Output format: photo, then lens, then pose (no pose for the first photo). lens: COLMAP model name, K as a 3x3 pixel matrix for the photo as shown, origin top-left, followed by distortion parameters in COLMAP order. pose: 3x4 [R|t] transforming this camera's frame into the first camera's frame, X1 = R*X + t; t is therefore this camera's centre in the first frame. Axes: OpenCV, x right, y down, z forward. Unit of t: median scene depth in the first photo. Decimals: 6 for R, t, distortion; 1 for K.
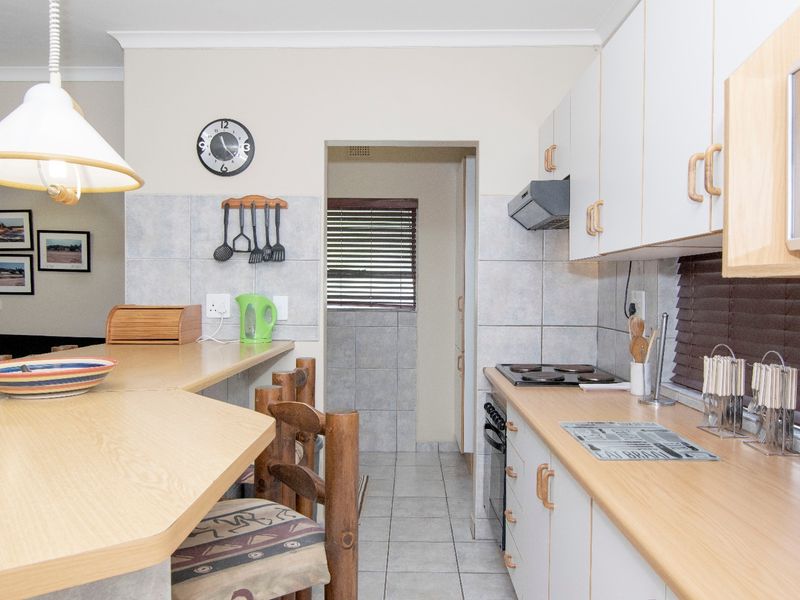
lens RADIAL K [[604.2, 0, 405.2], [0, 604.2, 303.9], [0, 0, 1]] dist [-0.002160, -0.000562]
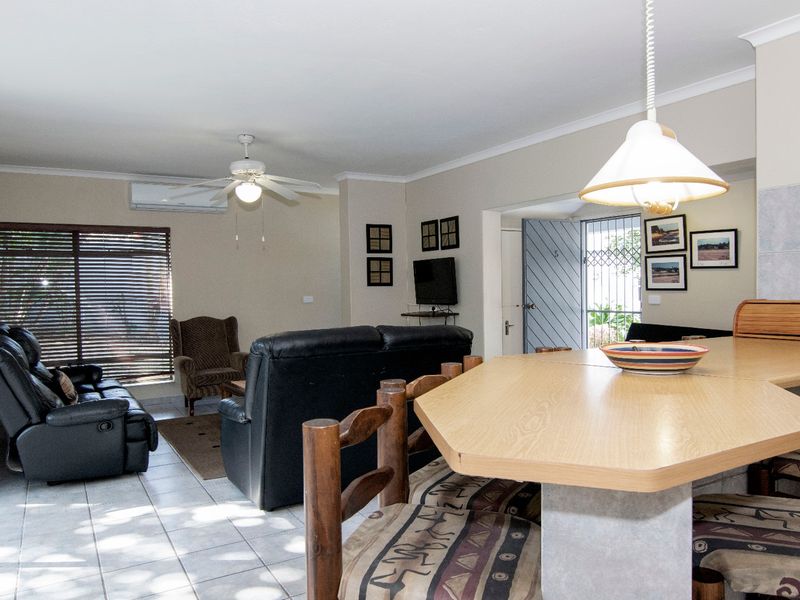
lens RADIAL K [[604.2, 0, 405.6], [0, 604.2, 298.6], [0, 0, 1]] dist [-0.002160, -0.000562]
pose [[0.522091, 0.001621, -0.852888, 0.092529], [-0.002995, 0.999996, 0.000067, 0.001827], [0.852885, 0.002519, 0.522093, -0.030163]]
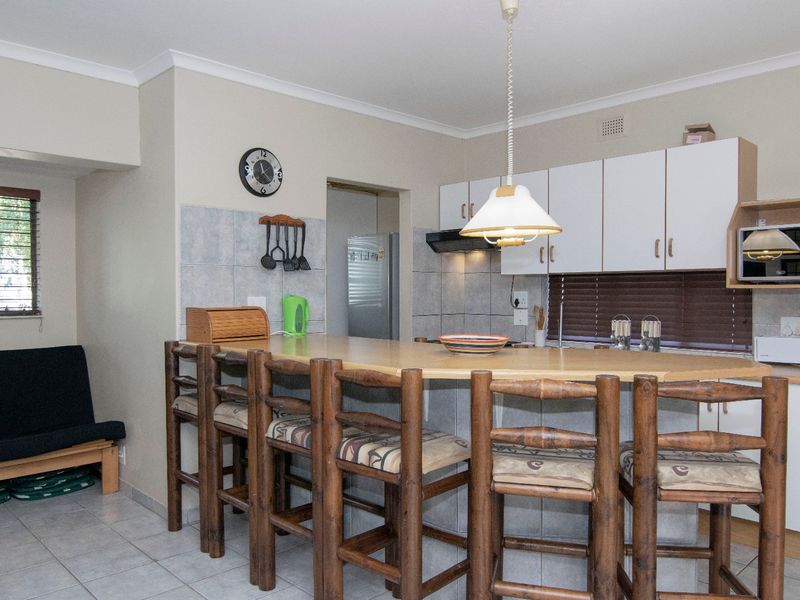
lens RADIAL K [[604.2, 0, 407.8], [0, 604.2, 305.3], [0, 0, 1]] dist [-0.002160, -0.000562]
pose [[0.704964, -0.021381, 0.708921, -0.935486], [0.025291, 0.999668, 0.005001, 0.001927], [-0.708792, 0.014404, 0.705270, -0.032521]]
